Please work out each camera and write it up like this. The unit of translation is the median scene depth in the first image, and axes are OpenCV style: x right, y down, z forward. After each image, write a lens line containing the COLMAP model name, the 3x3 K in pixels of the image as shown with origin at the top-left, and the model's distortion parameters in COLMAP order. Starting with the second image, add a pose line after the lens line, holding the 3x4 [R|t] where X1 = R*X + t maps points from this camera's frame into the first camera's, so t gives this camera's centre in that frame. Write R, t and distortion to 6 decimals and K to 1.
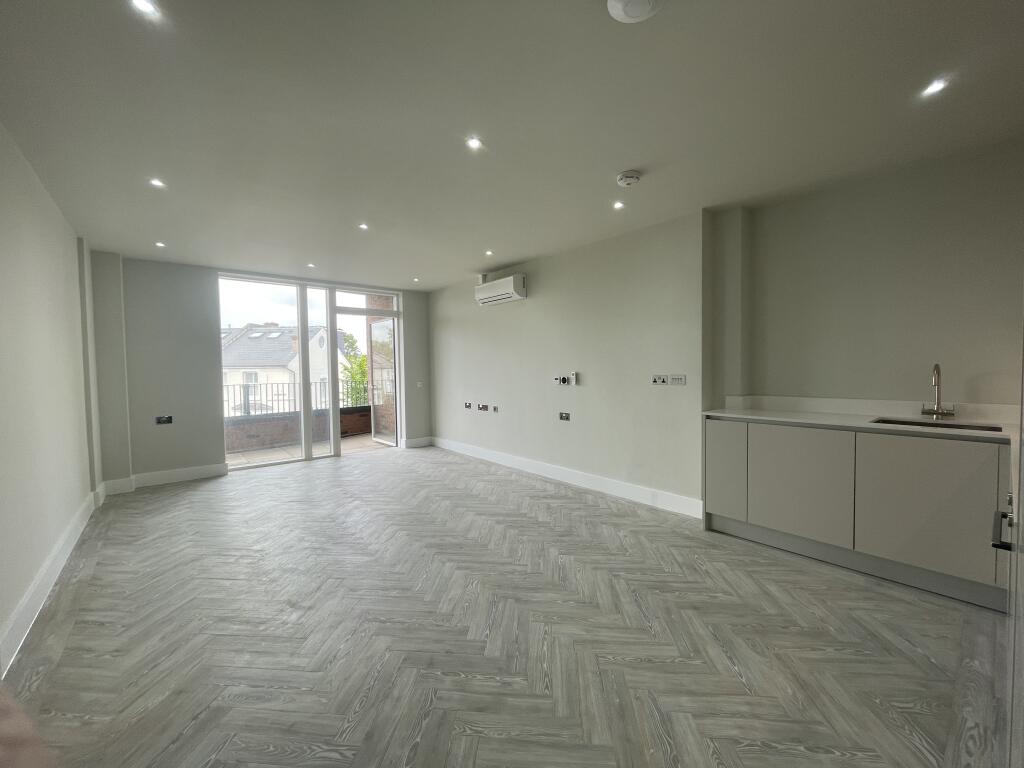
lens RADIAL K [[412.7, 0, 510.8], [0, 412.7, 383.2], [0, 0, 1]] dist [-0.003457, -0.000111]
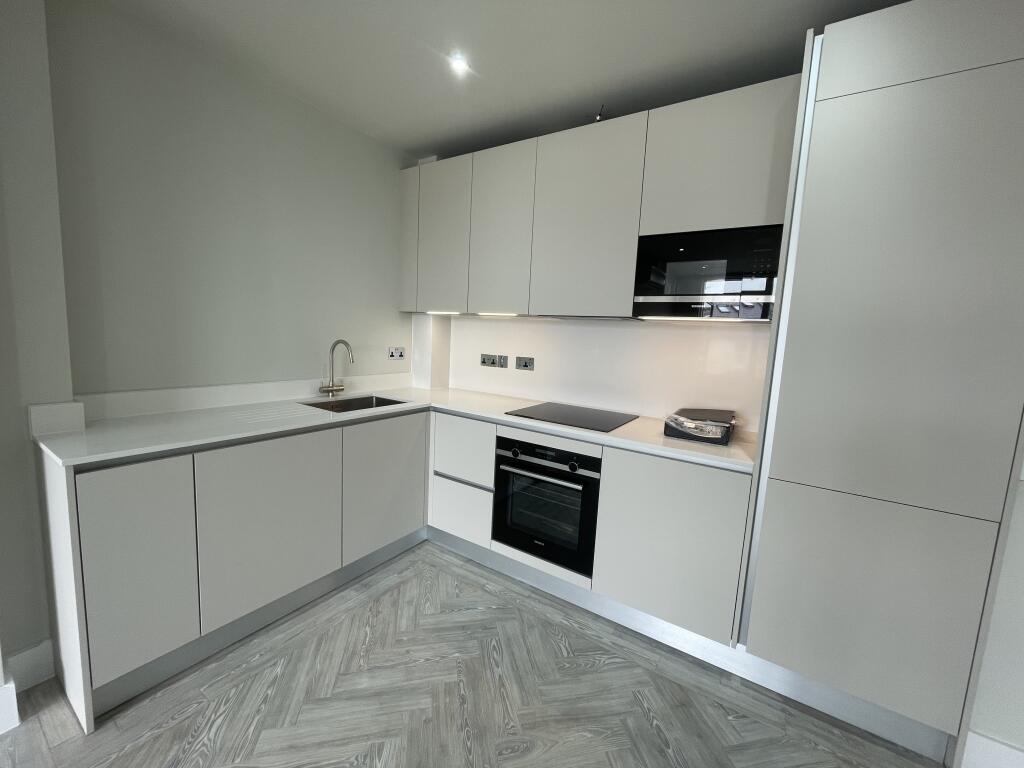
lens RADIAL K [[412.7, 0, 511.9], [0, 412.7, 383.5], [0, 0, 1]] dist [-0.003457, -0.000111]
pose [[-0.290413, -0.112114, 0.950311, -0.009534], [-0.007617, 0.993352, 0.114864, -0.040381], [-0.956871, 0.026119, -0.289337, 0.609924]]
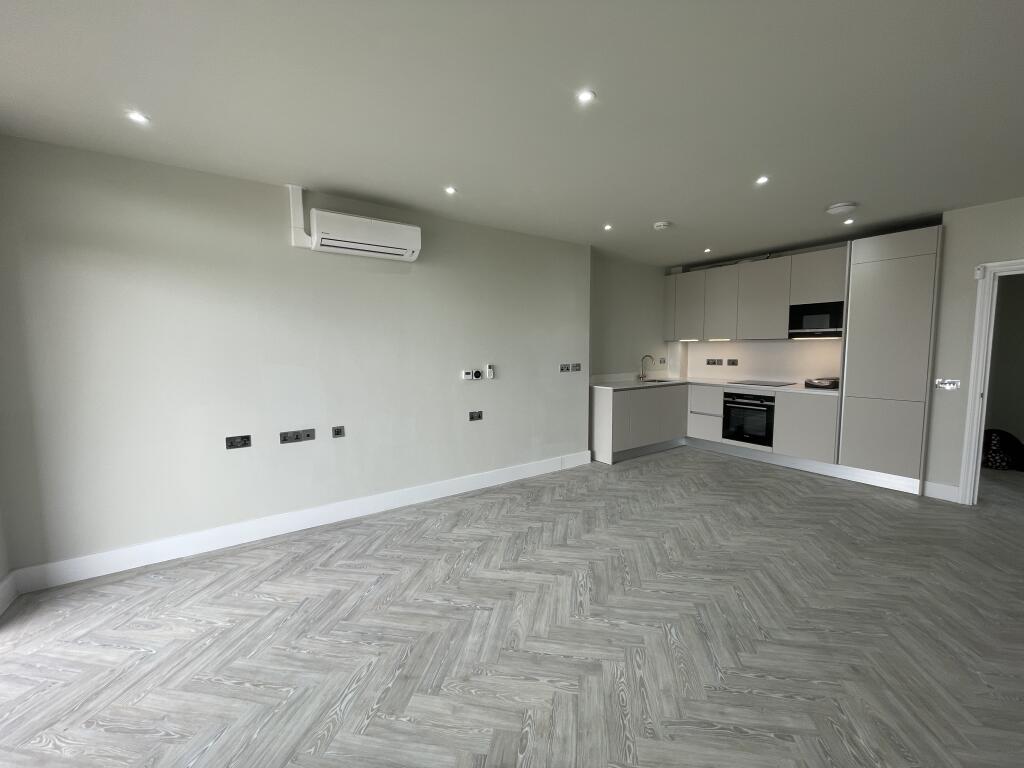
lens RADIAL K [[412.7, 0, 511.0], [0, 412.7, 382.0], [0, 0, 1]] dist [-0.003457, -0.000111]
pose [[0.085568, -0.065910, 0.994150, -0.909199], [0.045480, 0.997028, 0.062186, -0.051307], [-0.995294, 0.039893, 0.088311, 1.060460]]
